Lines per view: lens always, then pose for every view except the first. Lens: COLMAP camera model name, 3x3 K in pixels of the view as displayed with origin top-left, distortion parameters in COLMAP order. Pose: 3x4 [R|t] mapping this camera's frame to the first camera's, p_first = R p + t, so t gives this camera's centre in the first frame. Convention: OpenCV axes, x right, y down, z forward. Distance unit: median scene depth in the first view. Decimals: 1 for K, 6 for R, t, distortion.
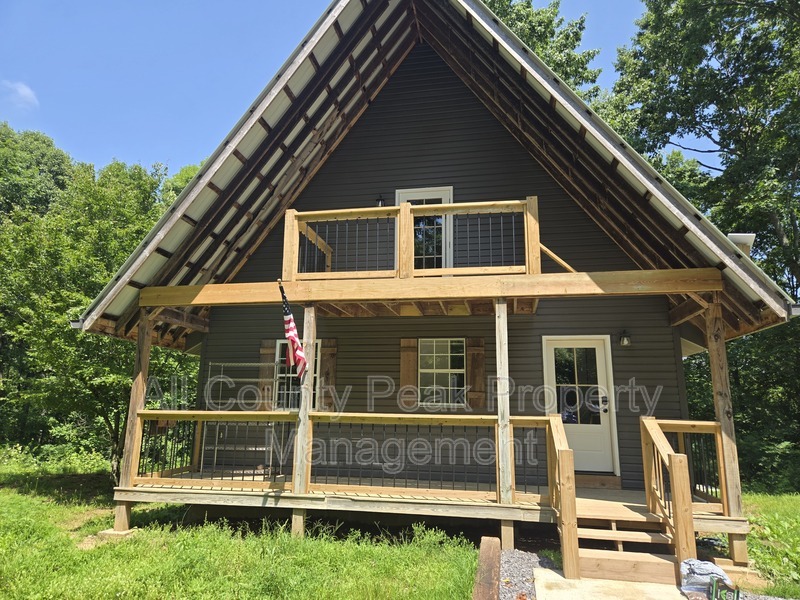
lens RADIAL K [[542.7, 0, 394.4], [0, 542.7, 292.6], [0, 0, 1]] dist [0.044292, -0.028225]
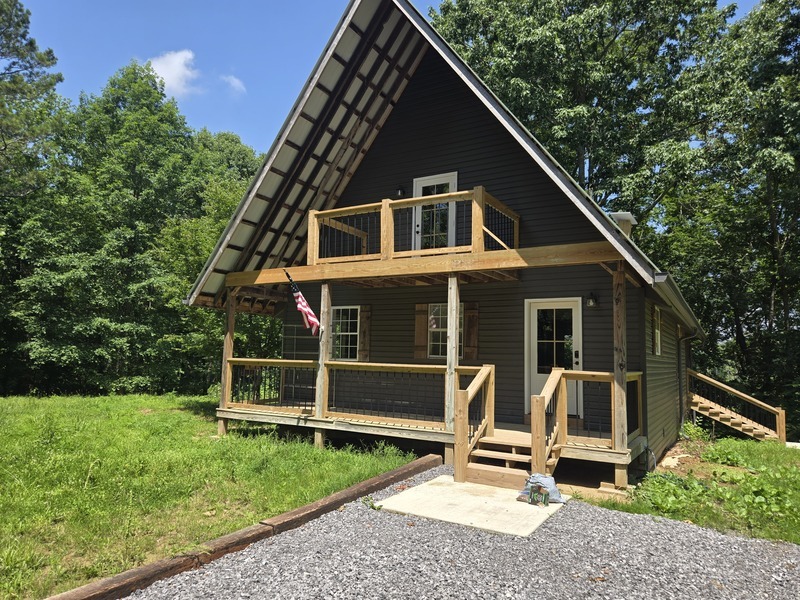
lens RADIAL K [[542.7, 0, 404.0], [0, 542.7, 304.2], [0, 0, 1]] dist [0.044292, -0.028225]
pose [[0.942500, -0.022611, -0.333442, 0.478423], [0.058896, 0.993331, 0.099116, -0.046142], [0.328977, -0.113055, 0.937546, -0.196606]]
